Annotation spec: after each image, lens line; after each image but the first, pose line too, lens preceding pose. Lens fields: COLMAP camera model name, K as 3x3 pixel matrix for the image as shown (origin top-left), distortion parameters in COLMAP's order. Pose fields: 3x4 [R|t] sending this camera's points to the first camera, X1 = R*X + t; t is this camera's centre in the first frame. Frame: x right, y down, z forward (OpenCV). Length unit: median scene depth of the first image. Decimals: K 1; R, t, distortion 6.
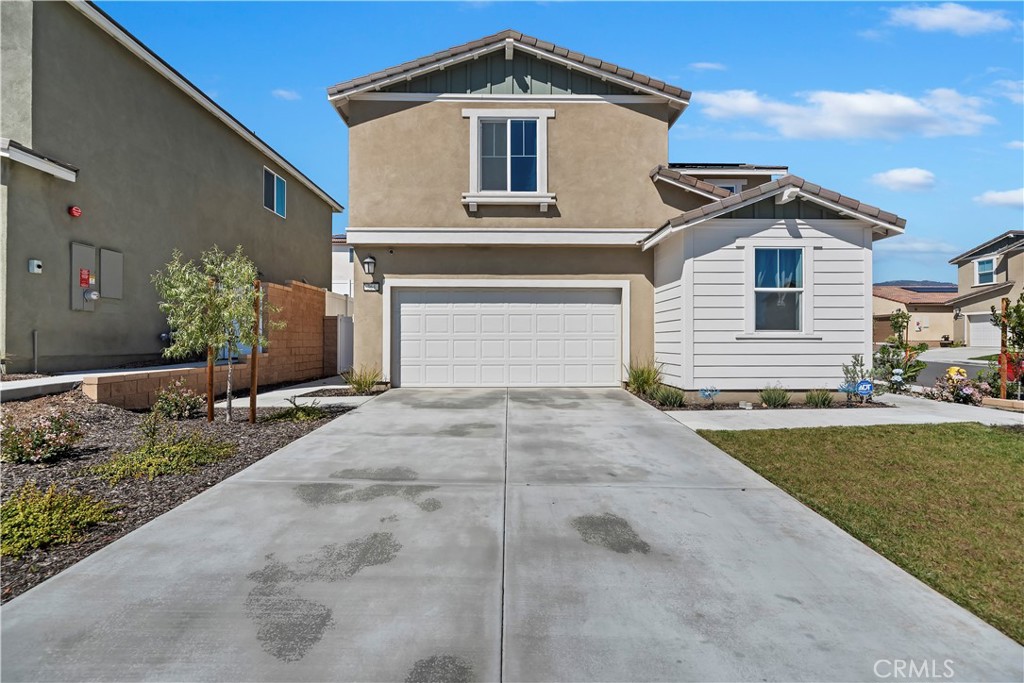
lens RADIAL K [[441.6, 0, 622.5], [0, 441.6, 342.0], [0, 0, 1]] dist [-0.000393, -0.000089]
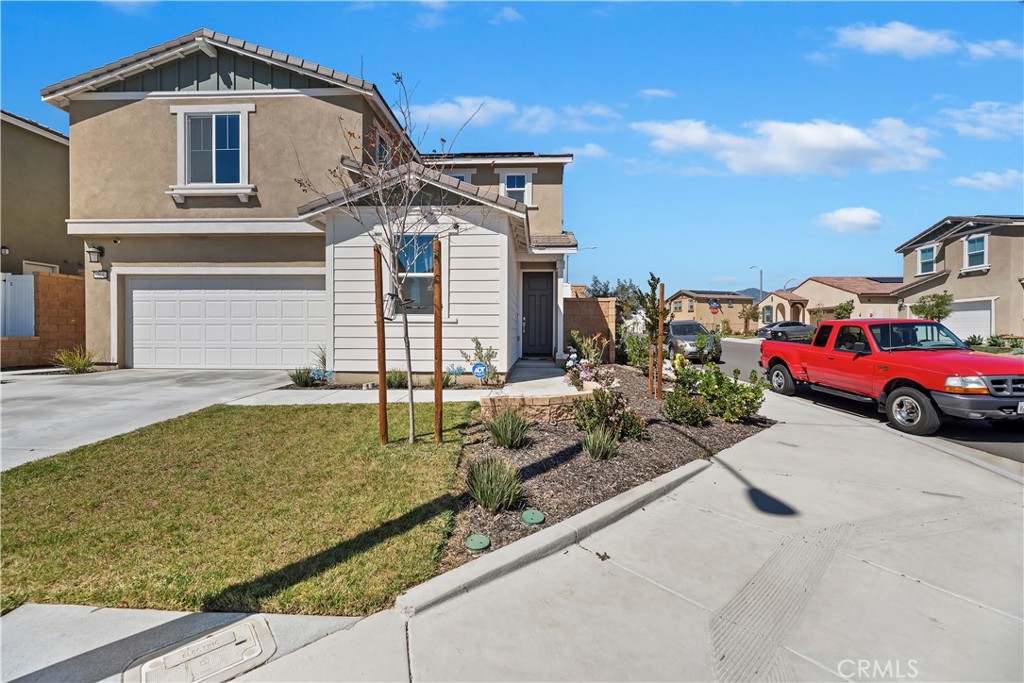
lens RADIAL K [[458.3, 0, 816.0], [0, 458.3, 347.7], [0, 0, 1]] dist [0.000674, -0.000123]
pose [[0.998045, 0.005690, -0.062244, 1.247434], [-0.004679, 0.999855, 0.016379, 0.027543], [0.062328, -0.016055, 0.997927, -0.011865]]
